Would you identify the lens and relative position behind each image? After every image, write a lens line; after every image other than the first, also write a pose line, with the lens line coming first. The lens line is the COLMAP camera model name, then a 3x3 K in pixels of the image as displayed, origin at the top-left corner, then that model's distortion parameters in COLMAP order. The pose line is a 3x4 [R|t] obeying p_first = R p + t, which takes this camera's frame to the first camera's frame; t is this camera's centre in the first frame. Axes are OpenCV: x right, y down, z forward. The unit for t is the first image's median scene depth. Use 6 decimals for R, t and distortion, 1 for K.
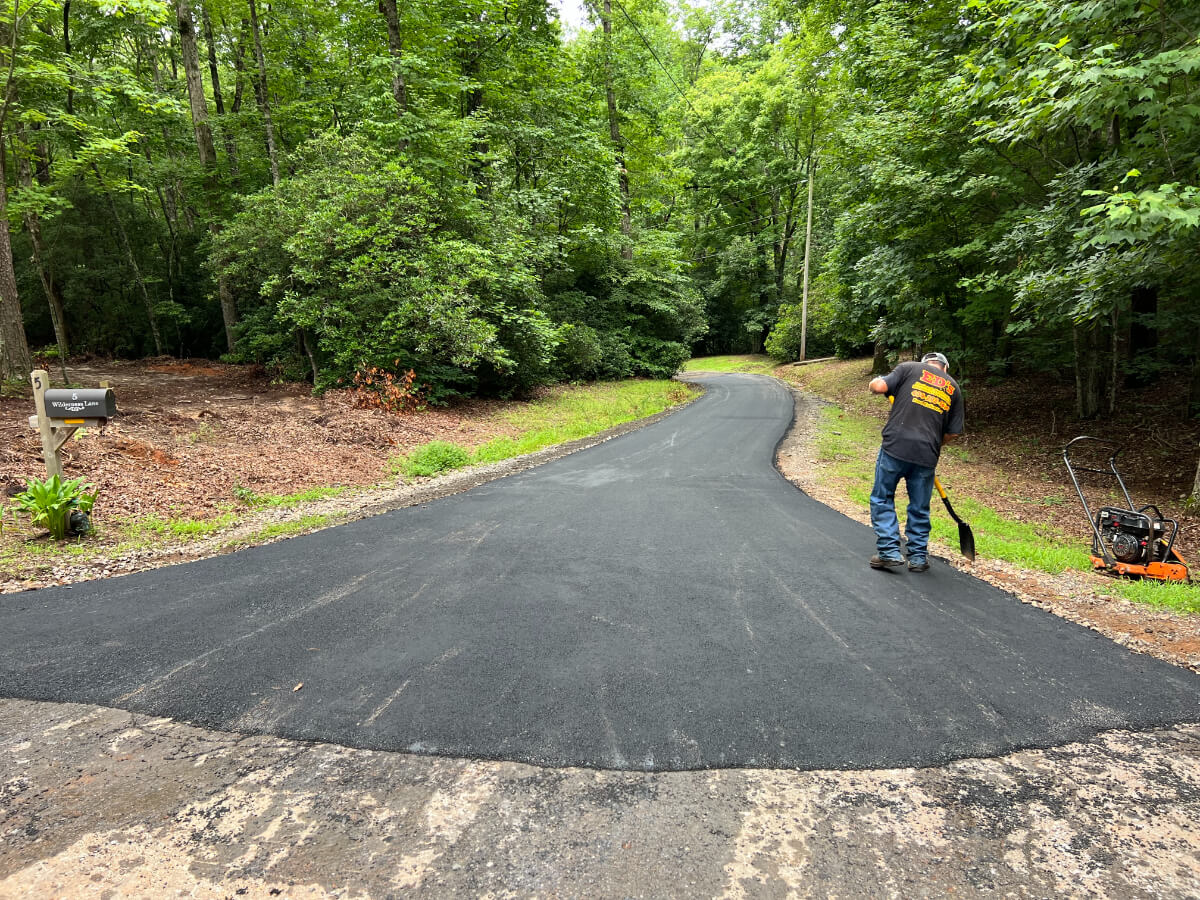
lens RADIAL K [[1013.9, 0, 600.0], [0, 1013.9, 450.0], [0, 0, 1]] dist [0.101093, -0.156329]
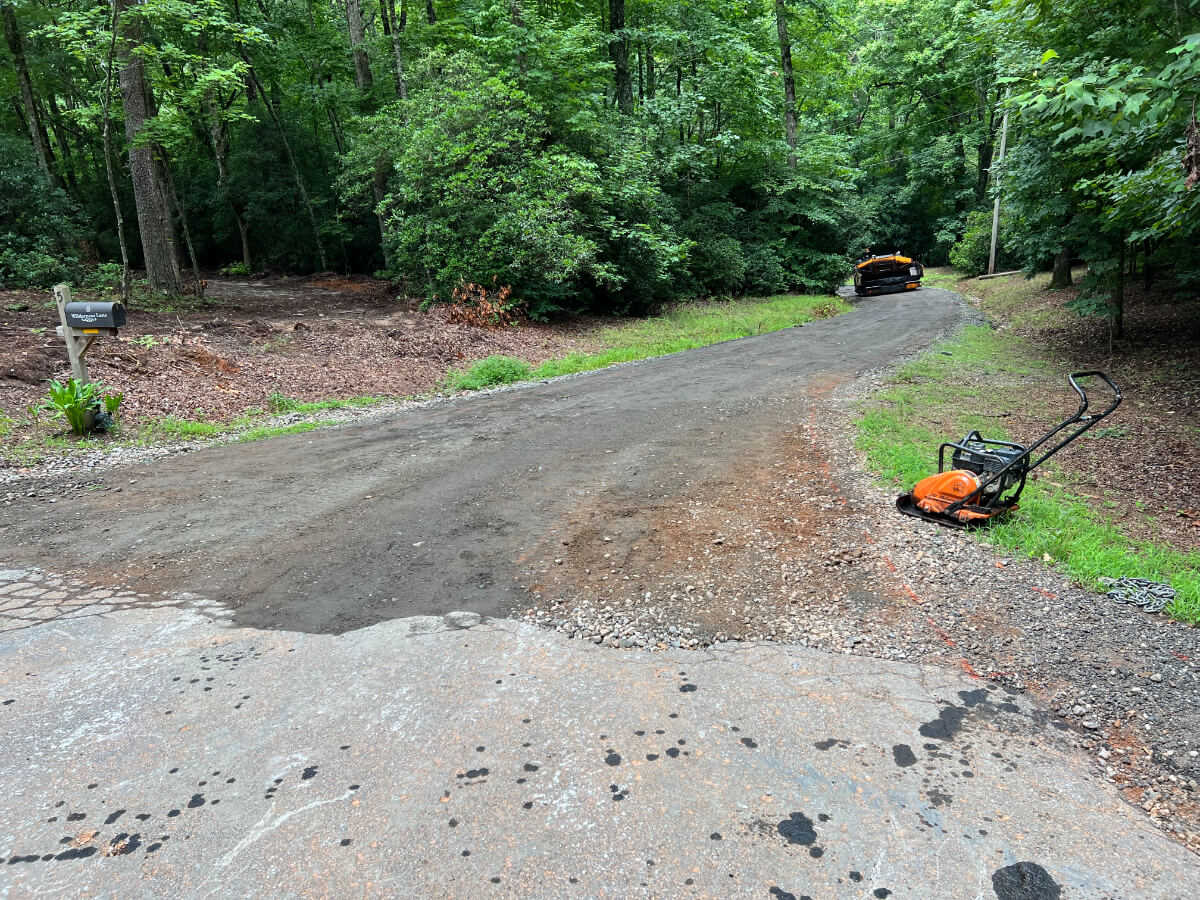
lens RADIAL K [[1013.9, 0, 600.0], [0, 1013.9, 450.0], [0, 0, 1]] dist [0.101093, -0.156329]
pose [[0.968330, 0.039736, -0.246490, 0.155154], [-0.019365, 0.996233, 0.084527, -0.002152], [0.248921, -0.077076, 0.965452, 0.019980]]
